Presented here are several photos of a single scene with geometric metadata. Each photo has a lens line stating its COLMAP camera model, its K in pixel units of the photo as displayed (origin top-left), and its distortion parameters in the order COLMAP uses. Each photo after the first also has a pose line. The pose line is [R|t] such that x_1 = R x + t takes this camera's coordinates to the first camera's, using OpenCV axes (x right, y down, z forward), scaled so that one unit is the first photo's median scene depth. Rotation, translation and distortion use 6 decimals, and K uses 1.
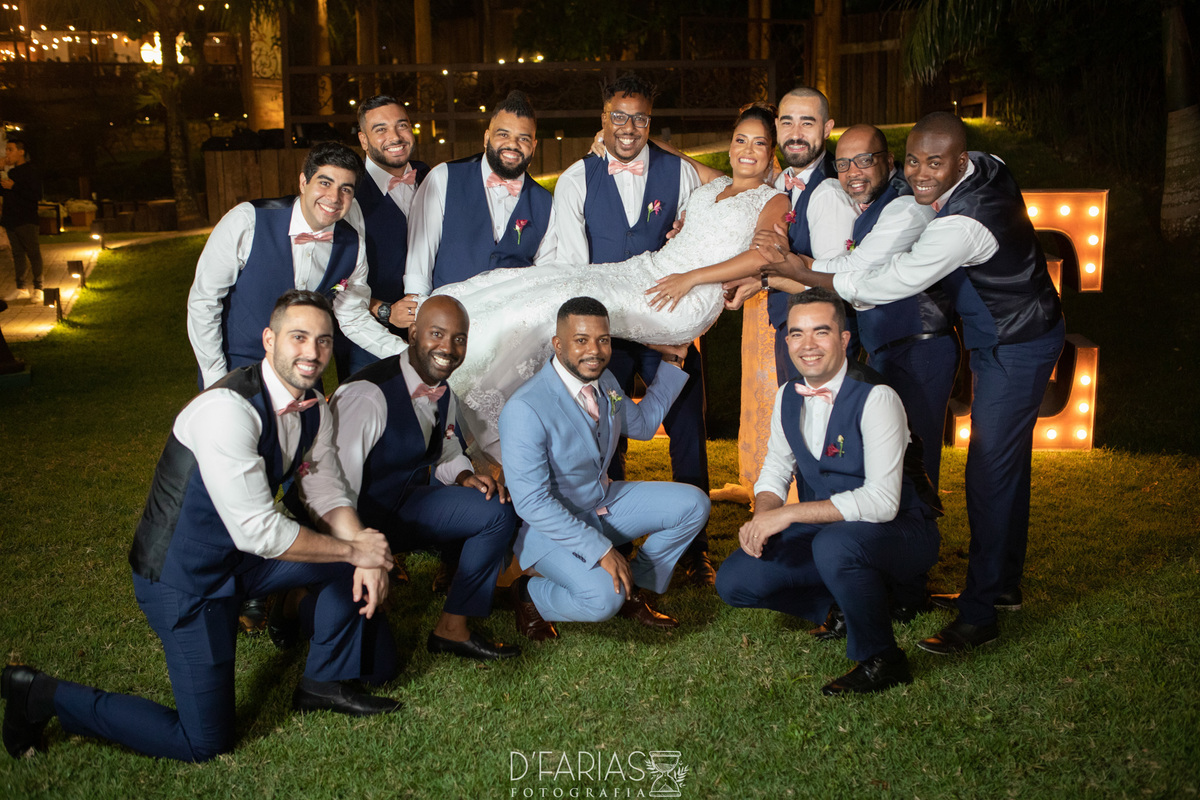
lens RADIAL K [[1186.8, 0, 600.0], [0, 1186.8, 400.0], [0, 0, 1]] dist [-0.062872, 0.098013]
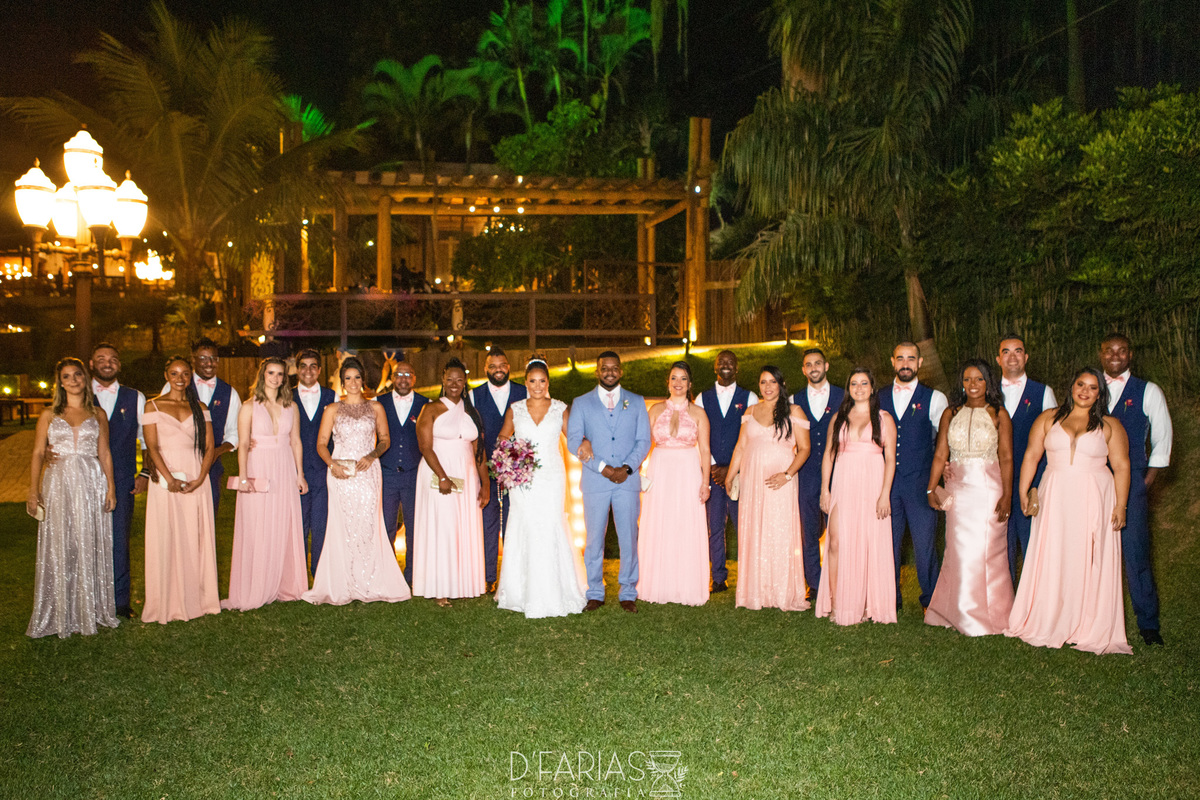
lens RADIAL K [[1066.1, 0, 600.1], [0, 1066.1, 425.4], [0, 0, 1]] dist [-0.129550, 0.179951]
pose [[0.996929, 0.006859, 0.078010, -0.005340], [0.004002, 0.990393, -0.138220, 0.022411], [-0.078208, 0.138108, 0.987325, -0.154157]]
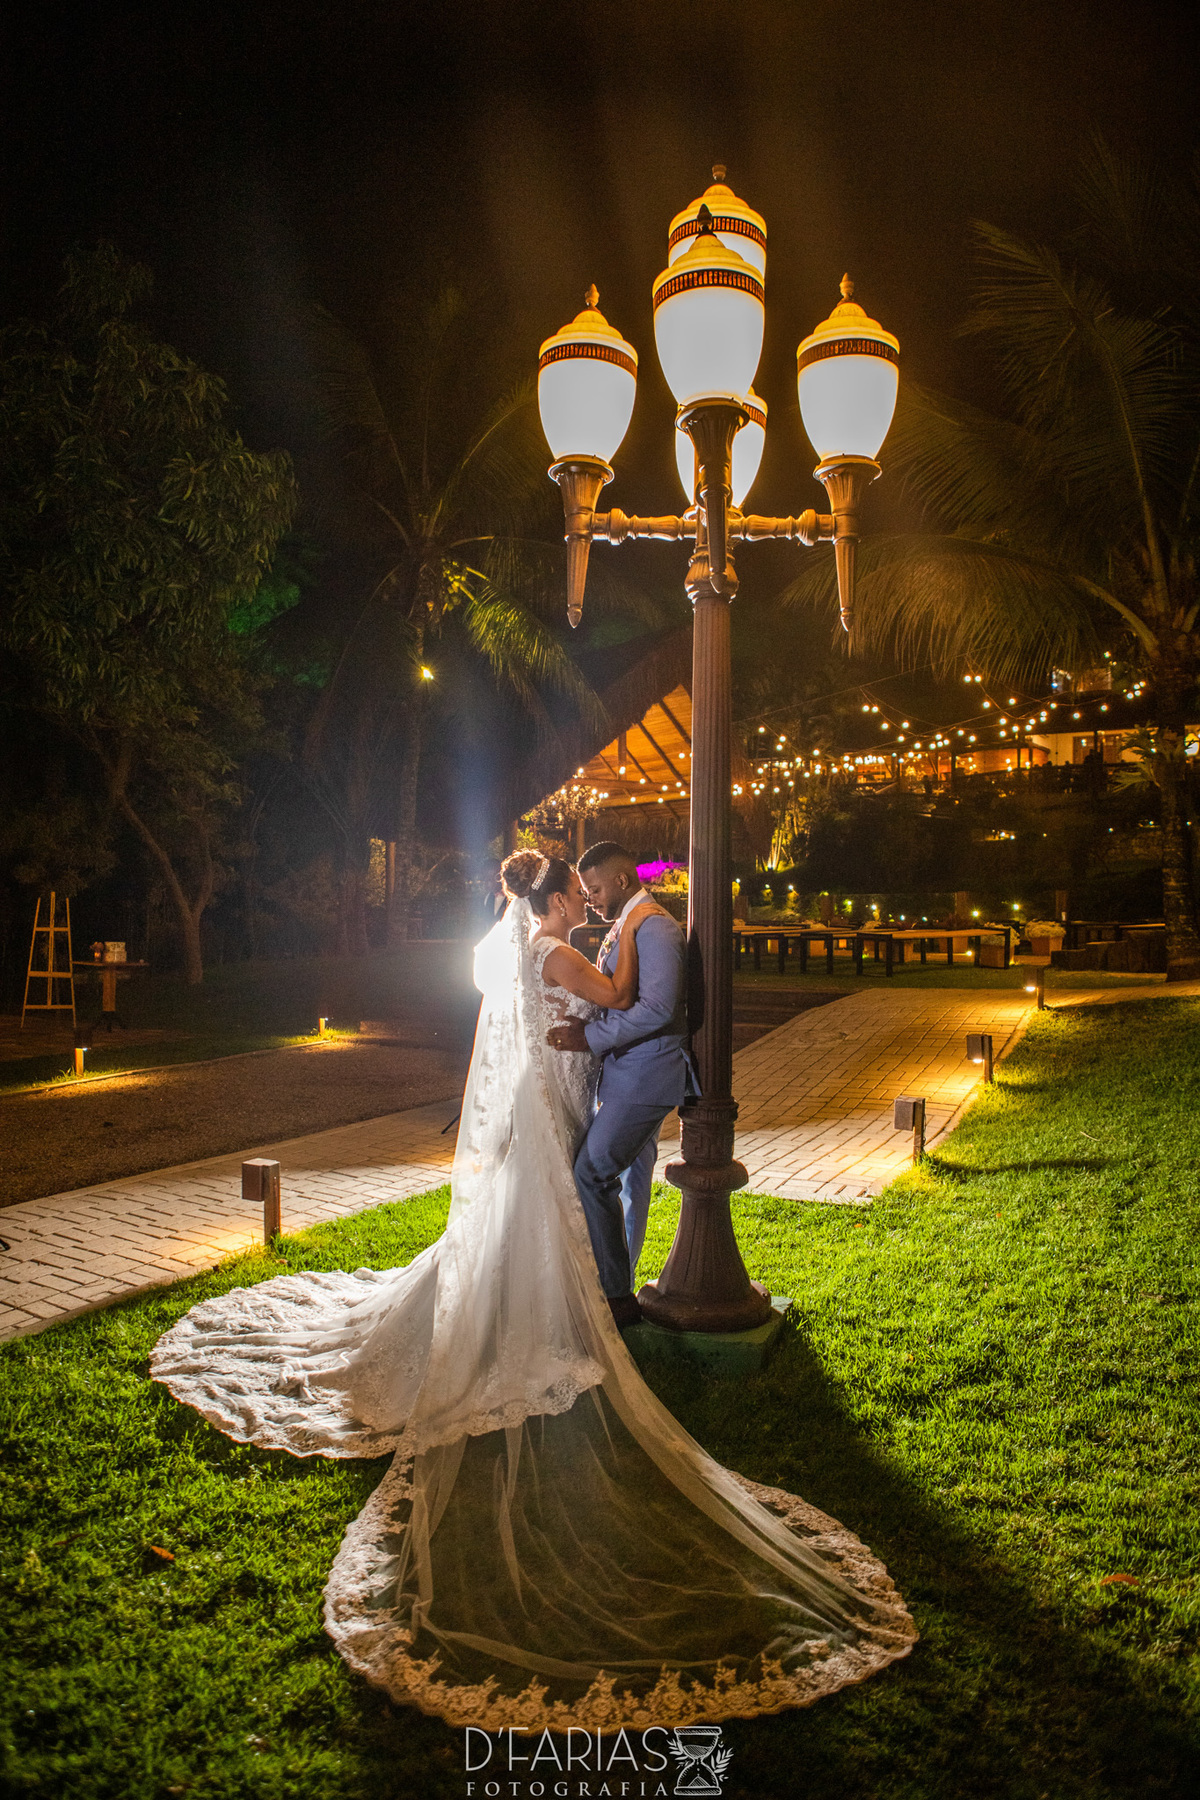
lens RADIAL K [[1225.3, 0, 608.9], [0, 1225.3, 897.2], [0, 0, 1]] dist [-0.096711, 0.064991]
pose [[0.705984, 0.010051, -0.708156, -0.112885], [-0.135912, 0.983238, -0.121540, -0.067983], [0.695064, 0.182052, 0.695516, 0.335725]]
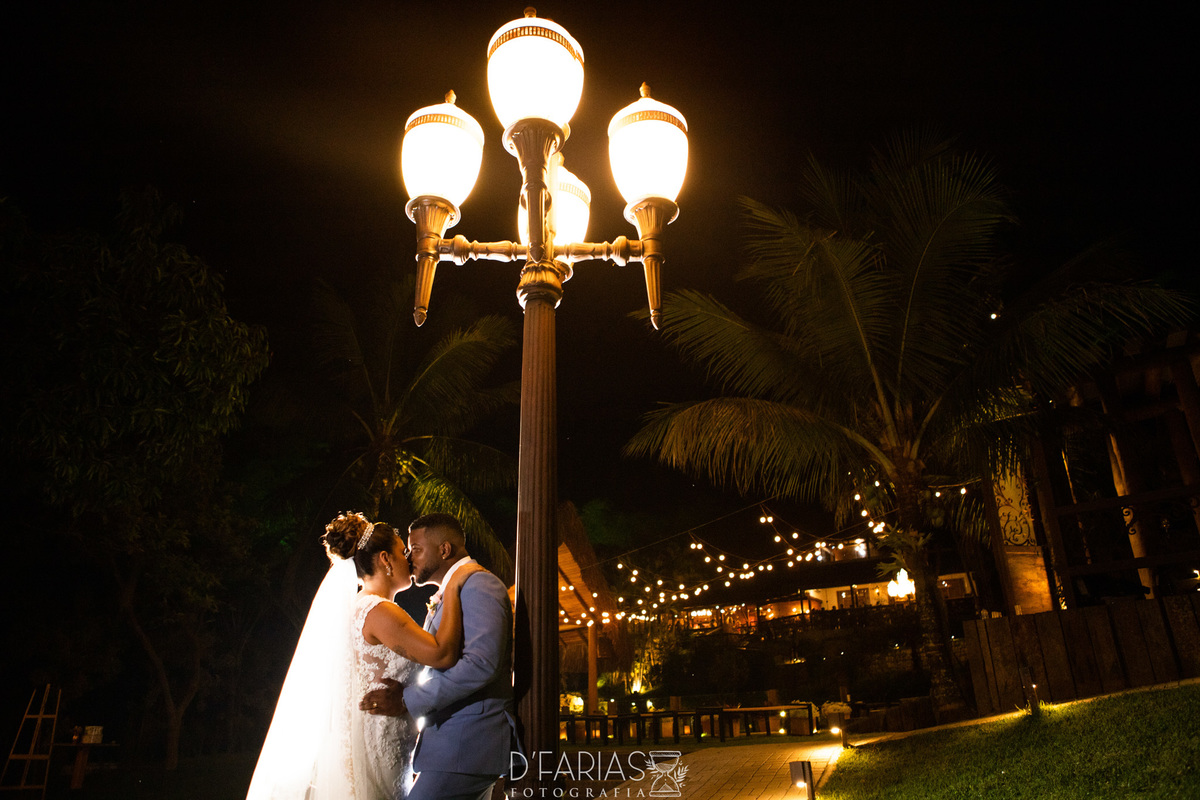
lens RADIAL K [[816.8, 0, 604.5], [0, 816.8, 400.4], [0, 0, 1]] dist [-0.096711, 0.064991]
pose [[0.767728, -0.247710, -0.590959, -0.157740], [-0.098854, 0.865430, -0.491182, -0.046394], [0.633104, 0.435513, 0.639928, 0.413841]]
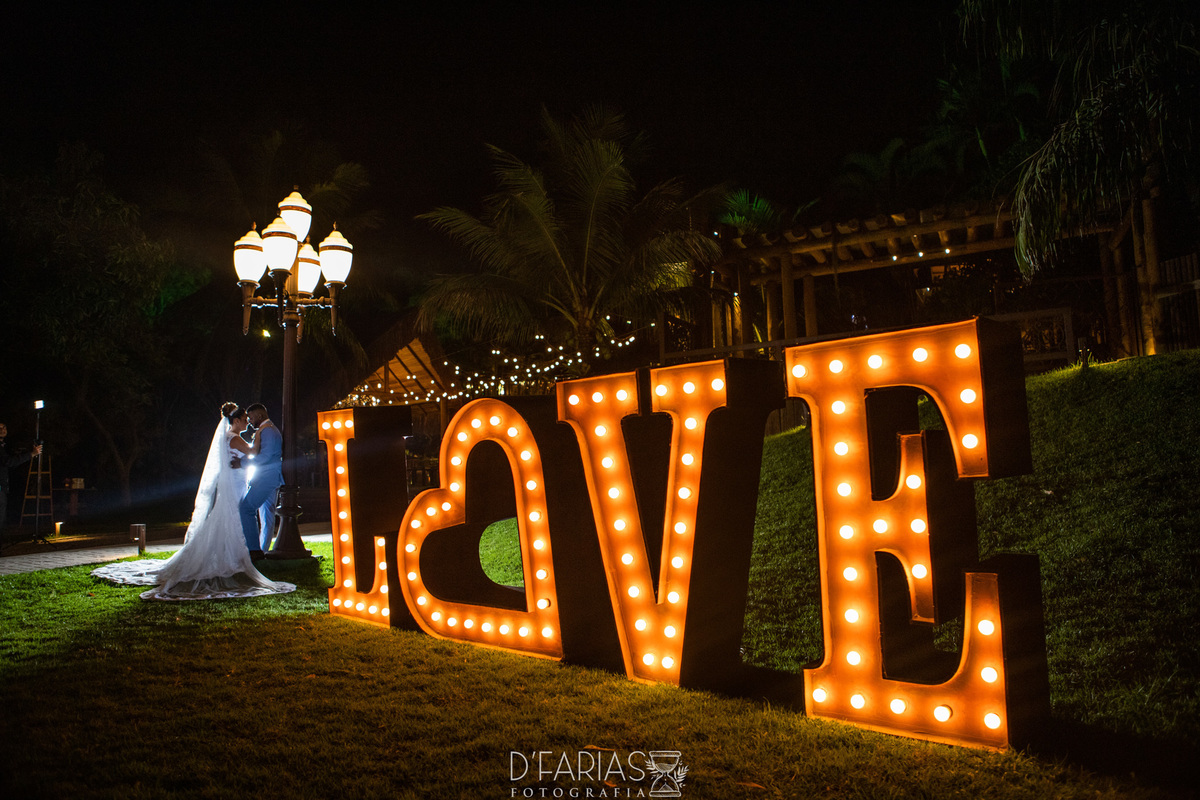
lens RADIAL K [[816.8, 0, 604.5], [0, 816.8, 400.4], [0, 0, 1]] dist [-0.096711, 0.064991]
pose [[0.832769, -0.063476, -0.549970, 0.190749], [-0.077609, 0.970211, -0.229494, -0.008109], [0.548155, 0.233798, 0.803035, 0.212706]]
